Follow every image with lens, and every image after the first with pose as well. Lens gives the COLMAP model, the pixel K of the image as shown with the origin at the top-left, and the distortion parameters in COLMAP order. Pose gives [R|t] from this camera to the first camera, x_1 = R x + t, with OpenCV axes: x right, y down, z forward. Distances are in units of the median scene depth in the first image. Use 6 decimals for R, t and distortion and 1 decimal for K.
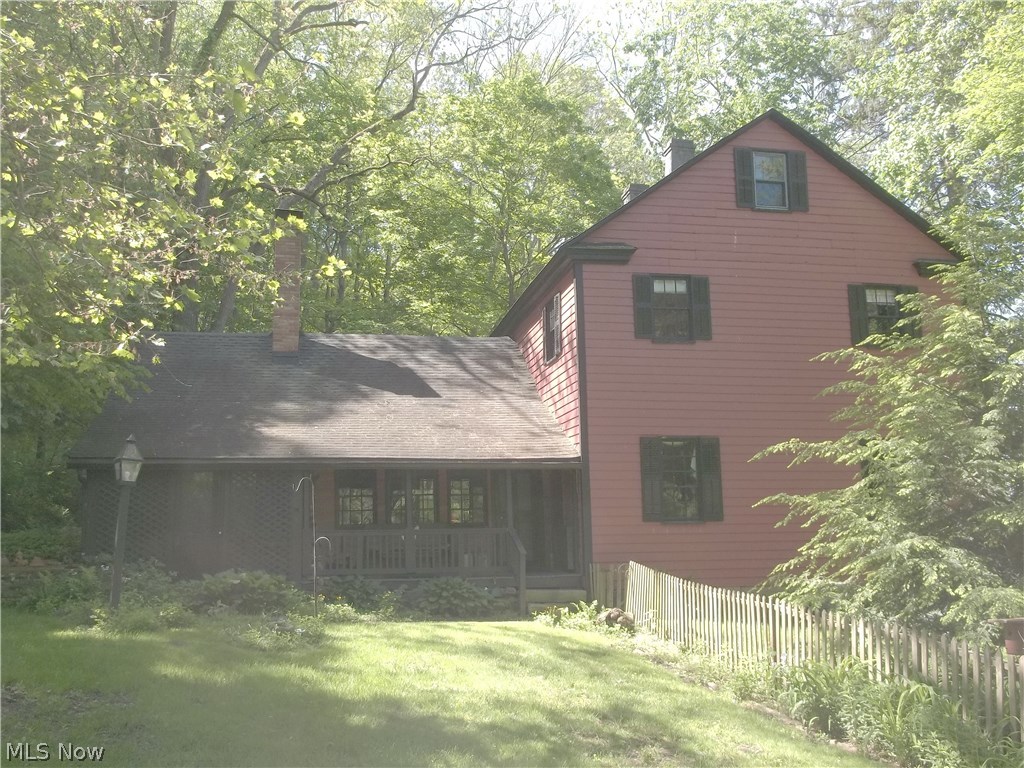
lens RADIAL K [[1020.7, 0, 512.0], [0, 1020.7, 384.0], [0, 0, 1]] dist [-0.004671, -0.006143]
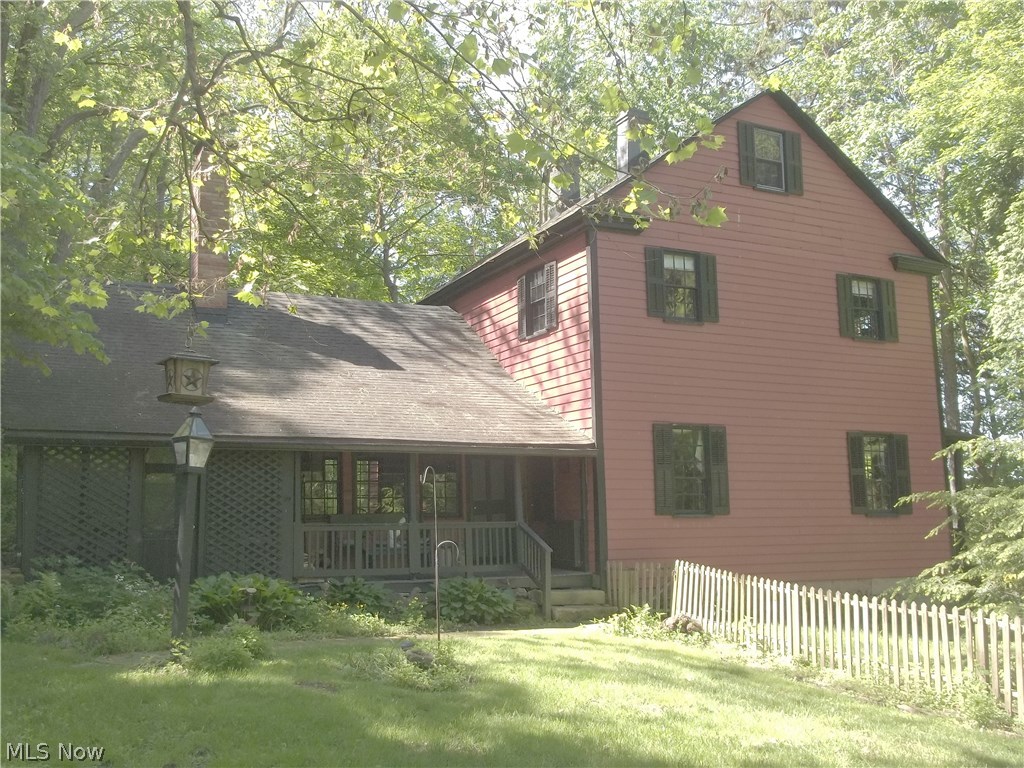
lens RADIAL K [[1020.7, 0, 512.0], [0, 1020.7, 384.0], [0, 0, 1]] dist [-0.004671, -0.006143]
pose [[0.962903, 0.040097, 0.266852, -0.234818], [-0.045670, 0.998848, 0.014709, 0.008223], [-0.265955, -0.026351, 0.963625, 0.138894]]
